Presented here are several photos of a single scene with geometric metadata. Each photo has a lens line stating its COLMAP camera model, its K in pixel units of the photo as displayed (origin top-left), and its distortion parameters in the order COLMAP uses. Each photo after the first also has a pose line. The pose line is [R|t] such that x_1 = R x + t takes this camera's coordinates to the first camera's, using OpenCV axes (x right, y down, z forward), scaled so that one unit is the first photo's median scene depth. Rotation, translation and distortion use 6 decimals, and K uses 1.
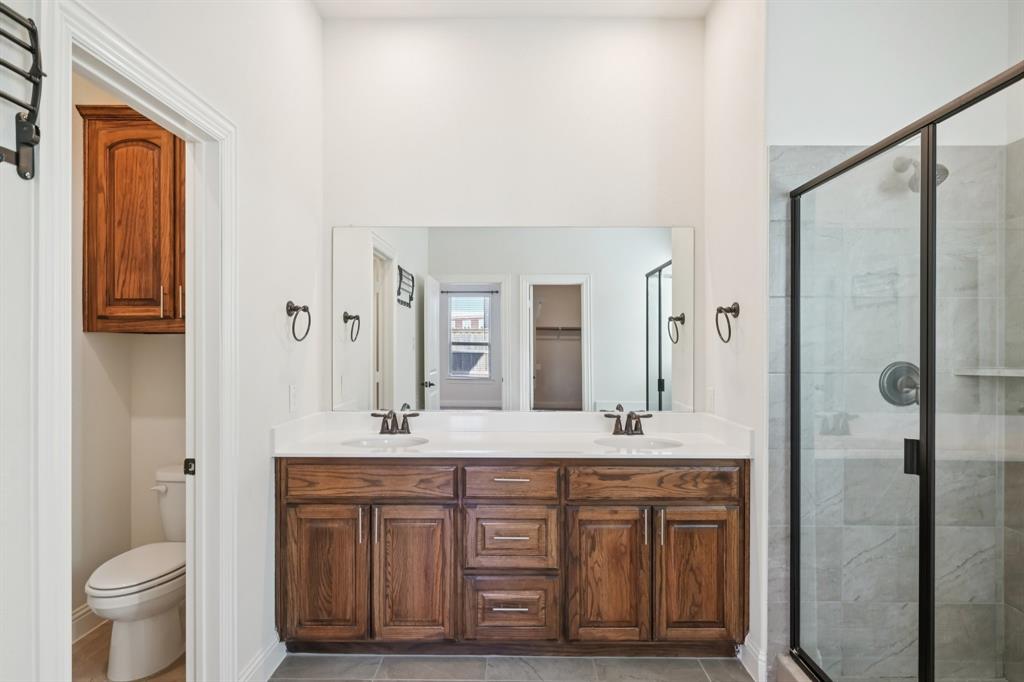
lens RADIAL K [[538.7, 0, 509.1], [0, 538.7, 346.4], [0, 0, 1]] dist [-0.003759, 0.000996]
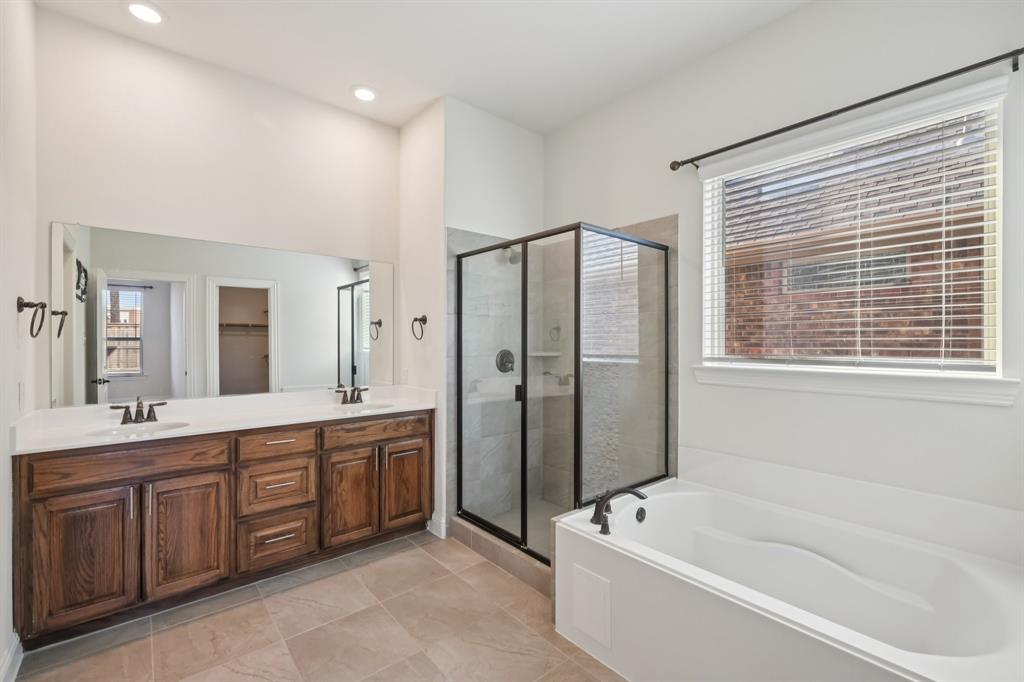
lens RADIAL K [[442.2, 0, 509.6], [0, 442.2, 343.8], [0, 0, 1]] dist [-0.005140, -0.000591]
pose [[0.757734, -0.005292, 0.652543, -0.273251], [0.001186, 0.999977, 0.006733, -0.003256], [-0.652563, -0.004328, 0.757722, -0.201572]]
